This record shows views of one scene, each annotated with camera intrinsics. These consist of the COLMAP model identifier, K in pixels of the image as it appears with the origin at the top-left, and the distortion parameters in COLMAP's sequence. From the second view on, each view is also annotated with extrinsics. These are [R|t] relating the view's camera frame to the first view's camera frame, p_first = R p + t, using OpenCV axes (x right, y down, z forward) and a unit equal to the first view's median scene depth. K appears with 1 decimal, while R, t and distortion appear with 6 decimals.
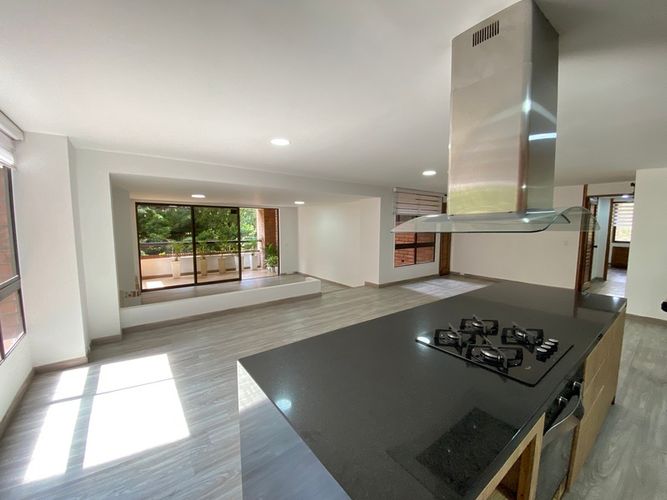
lens RADIAL K [[270.1, 0, 332.8], [0, 270.1, 250.7], [0, 0, 1]] dist [0.034672, -0.025670]
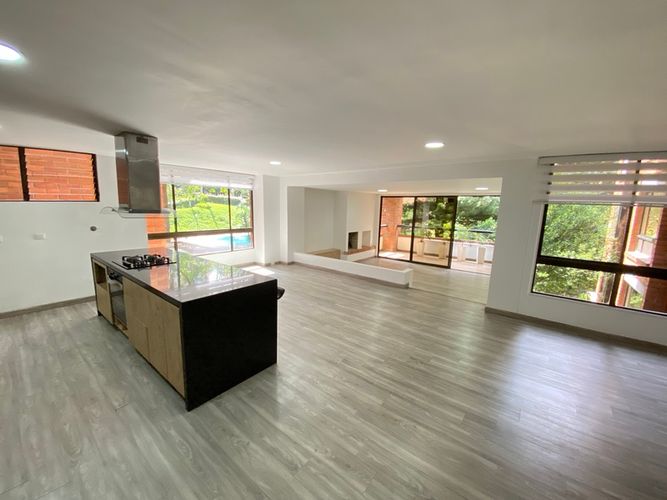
lens RADIAL K [[270.1, 0, 332.8], [0, 270.1, 250.7], [0, 0, 1]] dist [0.034672, -0.025670]
pose [[0.250611, 0.163982, -0.954099, 0.976694], [-0.116418, 0.983502, 0.138456, -0.088208], [0.961062, 0.076376, 0.265567, 0.578829]]
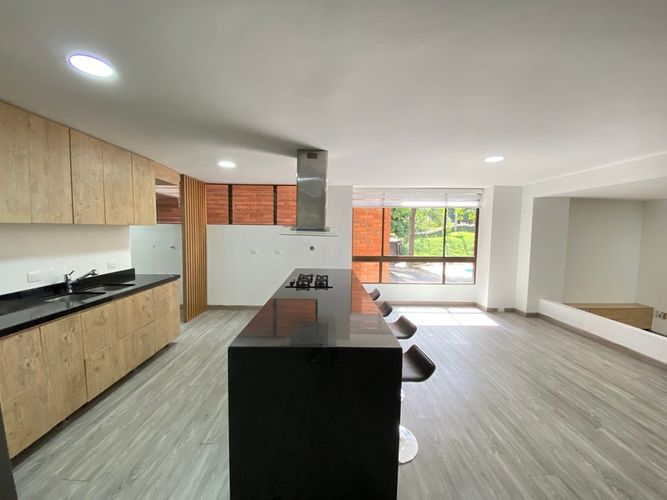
lens RADIAL K [[270.1, 0, 332.8], [0, 270.1, 250.7], [0, 0, 1]] dist [0.034672, -0.025670]
pose [[-0.590665, 0.050966, -0.805306, 0.685722], [-0.089541, 0.987700, 0.128184, -0.073290], [0.801933, 0.147822, -0.578836, 0.722552]]
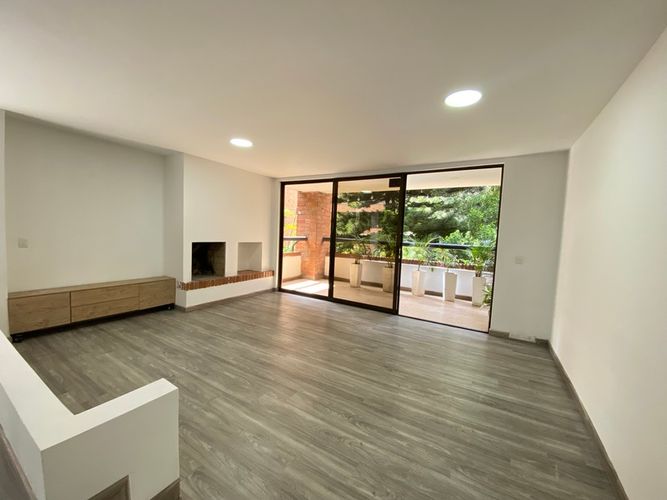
lens RADIAL K [[270.1, 0, 332.8], [0, 270.1, 250.7], [0, 0, 1]] dist [0.034672, -0.025670]
pose [[0.371848, 0.077343, -0.925066, 0.168680], [-0.128870, 0.991175, 0.031068, -0.023239], [0.919305, 0.107661, 0.378534, 1.287896]]
